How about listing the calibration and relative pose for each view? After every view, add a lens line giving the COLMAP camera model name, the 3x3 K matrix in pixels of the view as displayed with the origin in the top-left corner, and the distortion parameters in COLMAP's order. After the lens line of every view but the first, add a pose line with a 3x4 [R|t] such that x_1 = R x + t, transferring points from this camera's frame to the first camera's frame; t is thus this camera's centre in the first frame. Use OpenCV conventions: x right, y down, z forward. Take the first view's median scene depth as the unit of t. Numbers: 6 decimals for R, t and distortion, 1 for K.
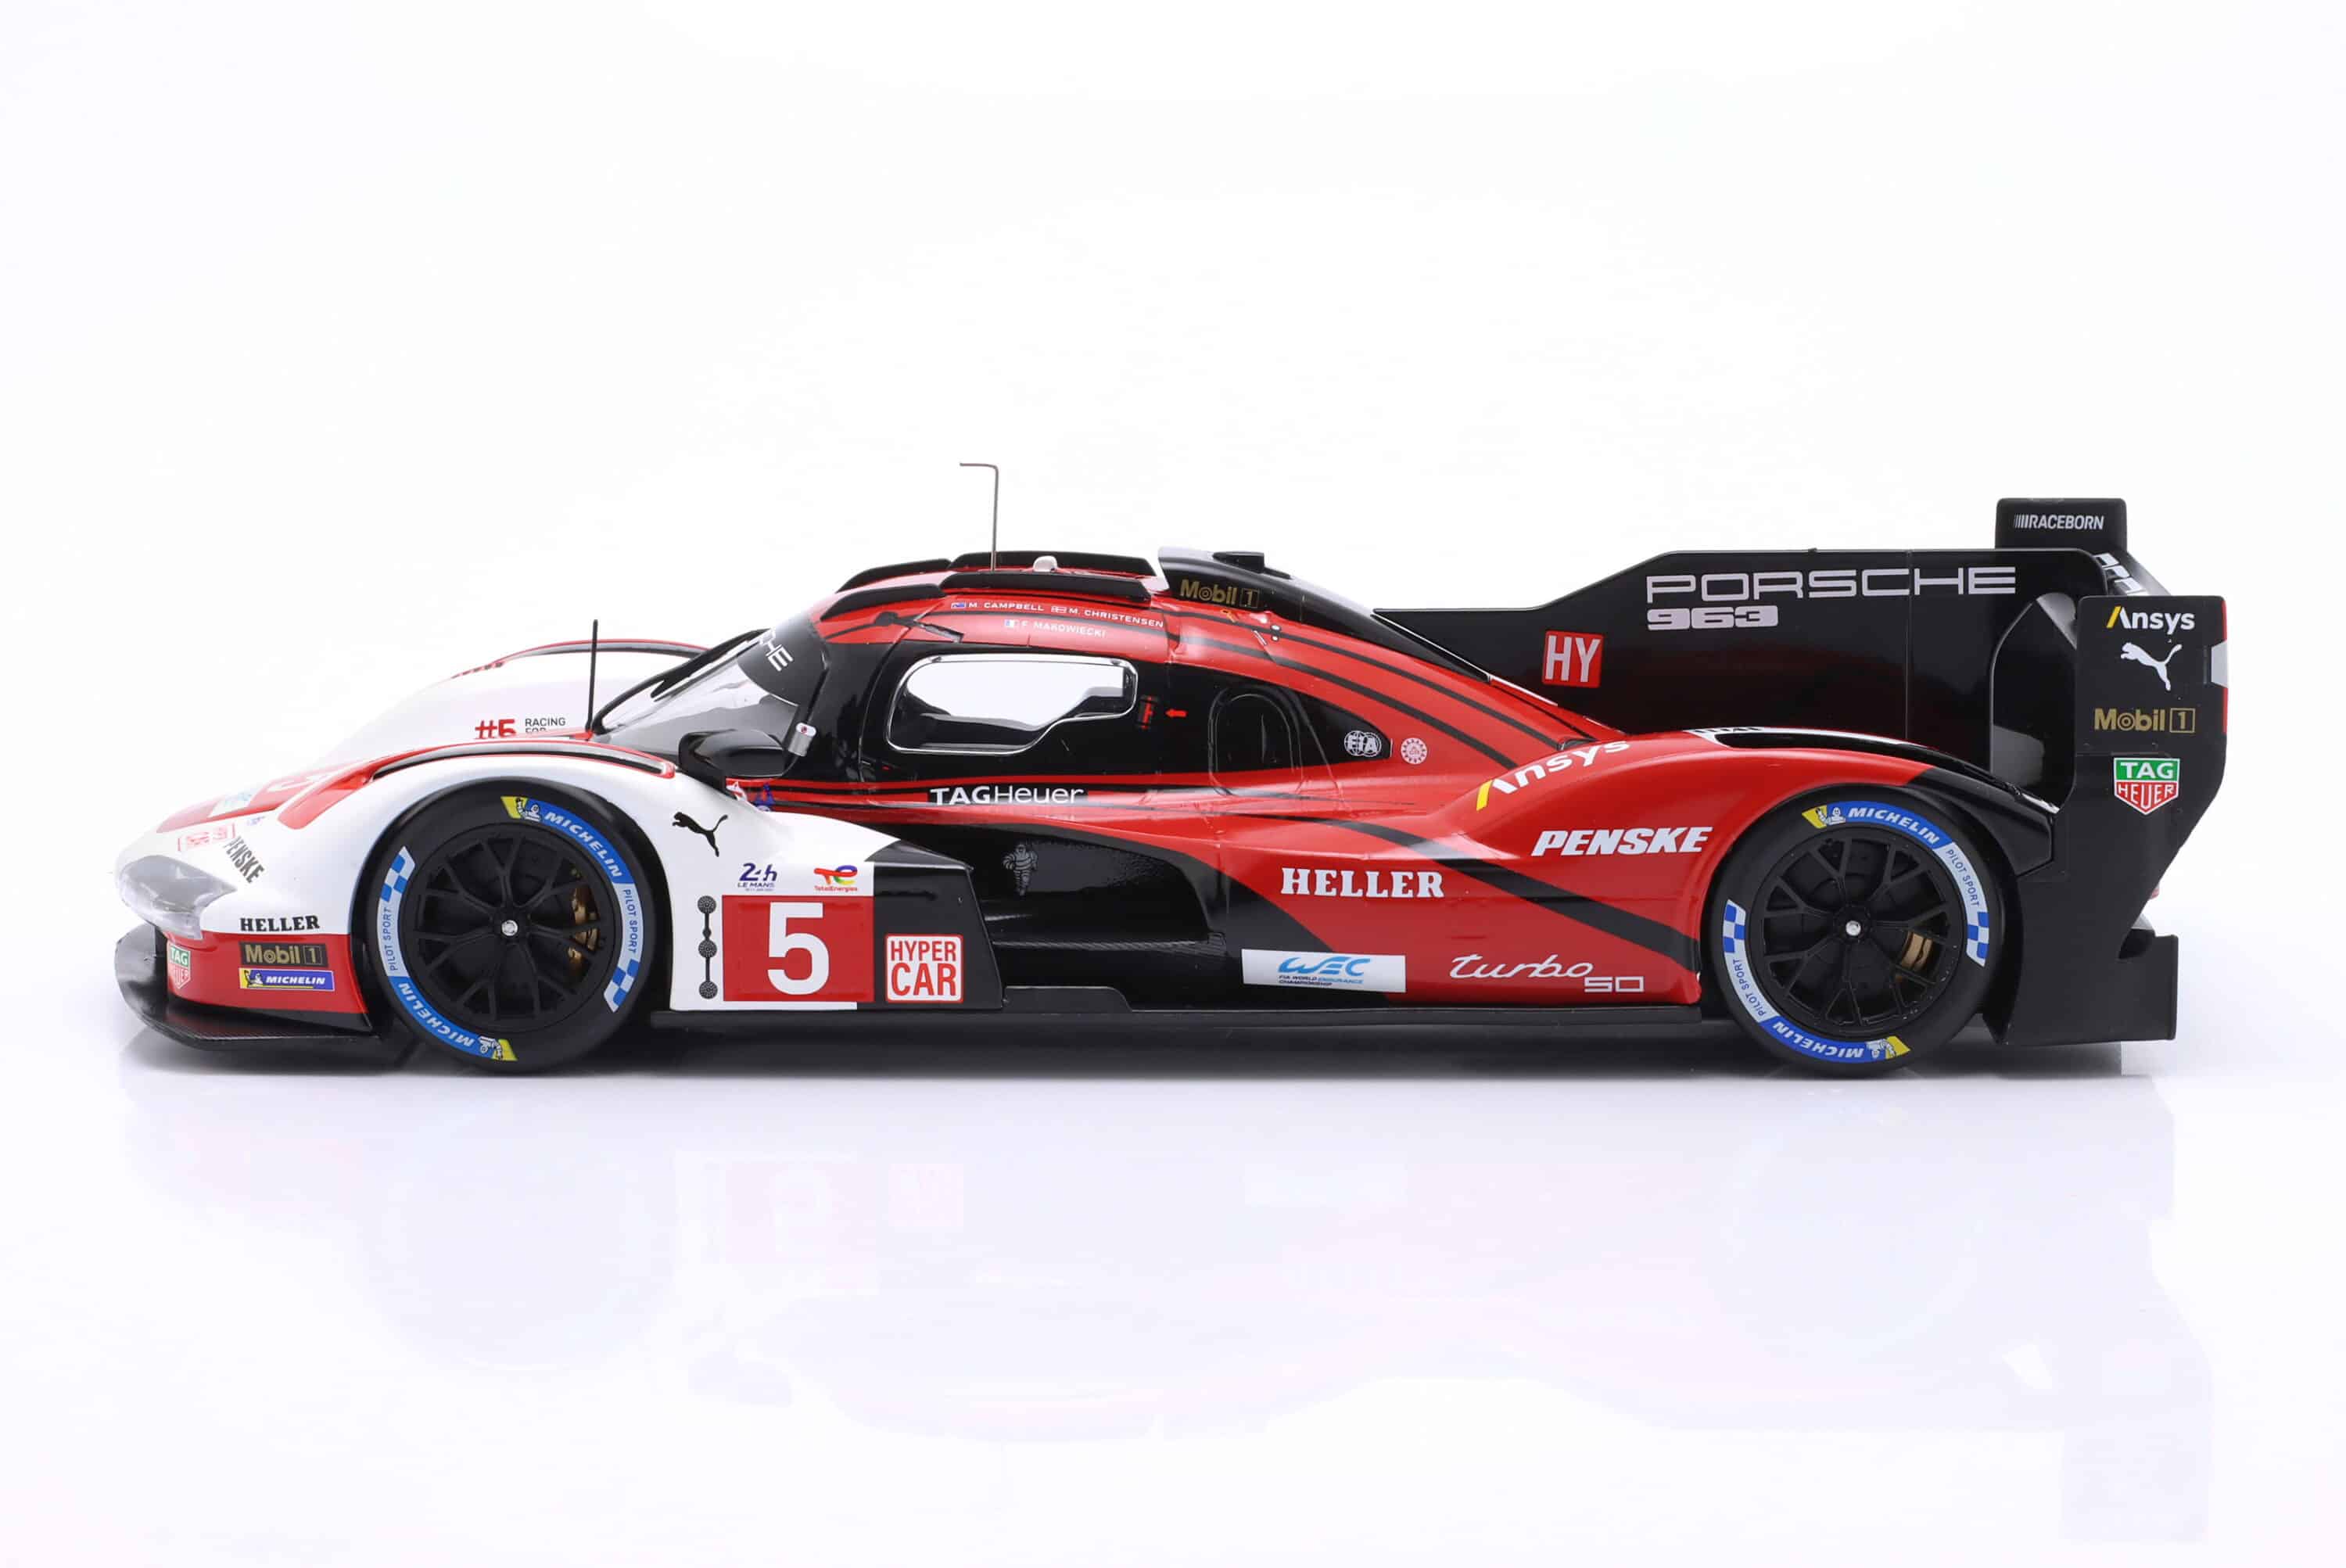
lens RADIAL K [[5492.9, 0, 1173.0], [0, 5492.9, 784.0], [0, 0, 1]] dist [-0.092352, -0.198487]
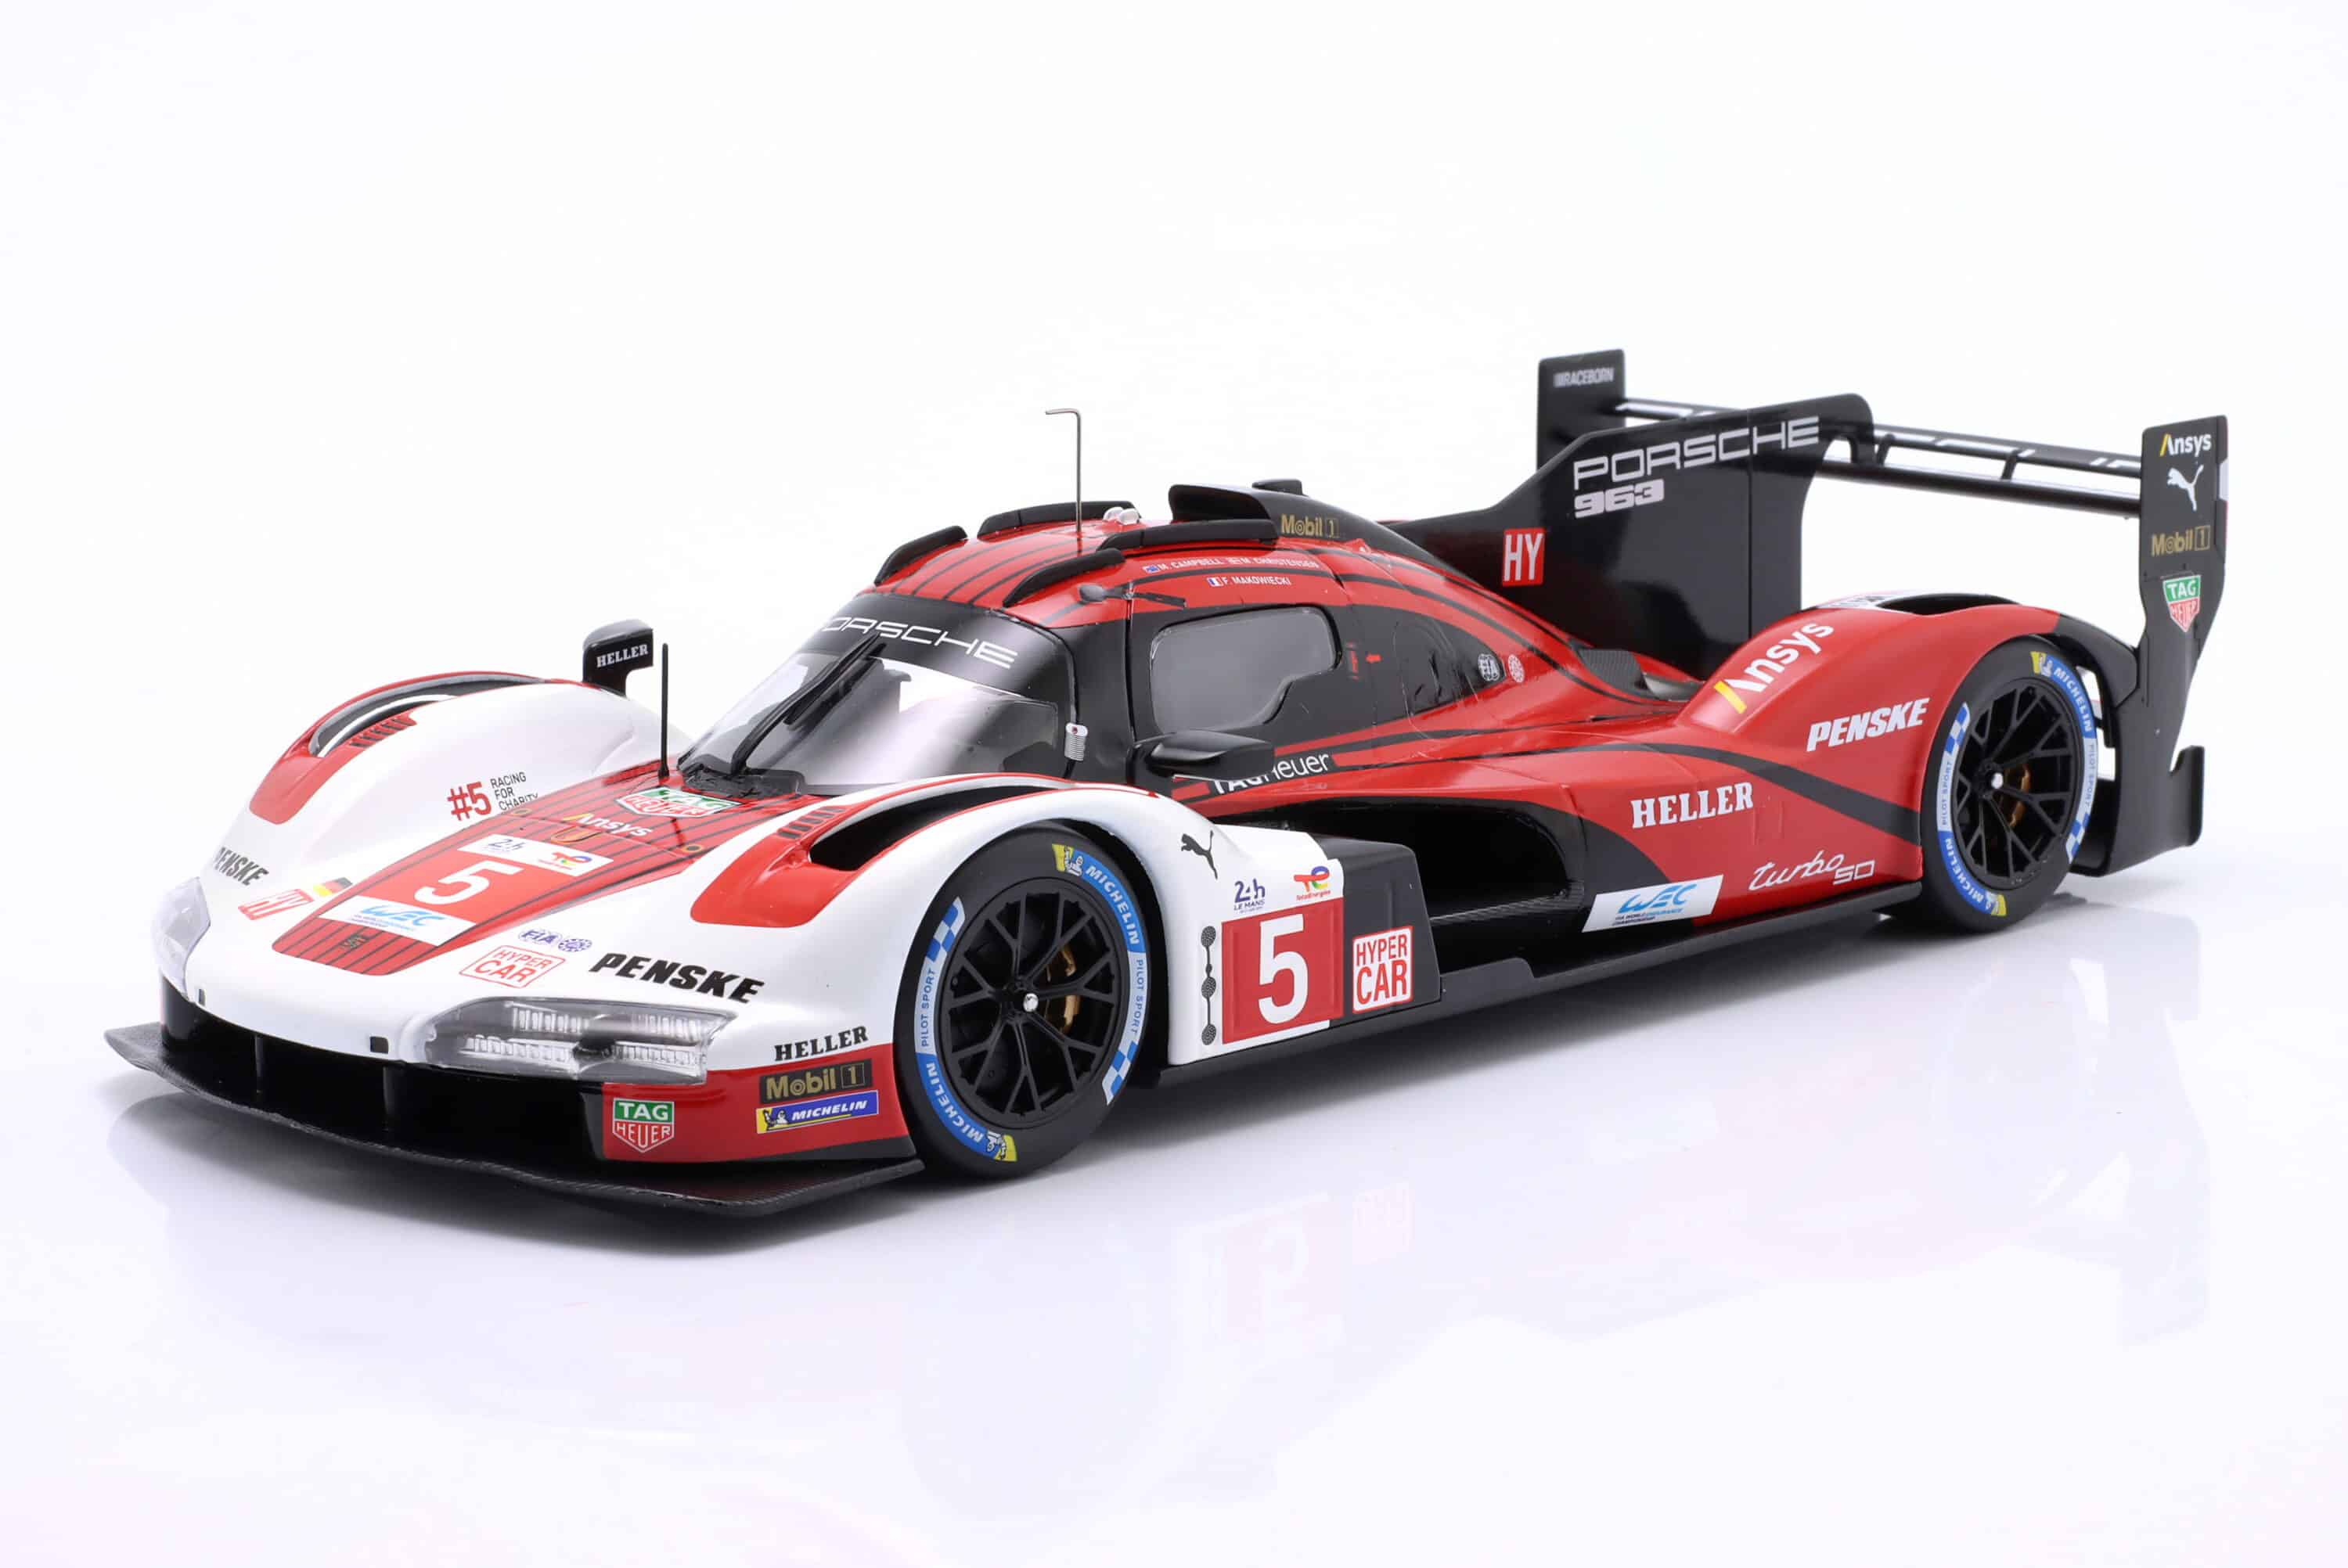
lens RADIAL K [[5496.6, 0, 1174.0], [0, 5496.6, 784.0], [0, 0, 1]] dist [-0.092352, -0.198487]
pose [[0.729926, -0.139262, 0.669189, -0.659861], [0.123529, 0.989781, 0.071238, -0.063514], [-0.672271, 0.030665, 0.739670, 0.363537]]
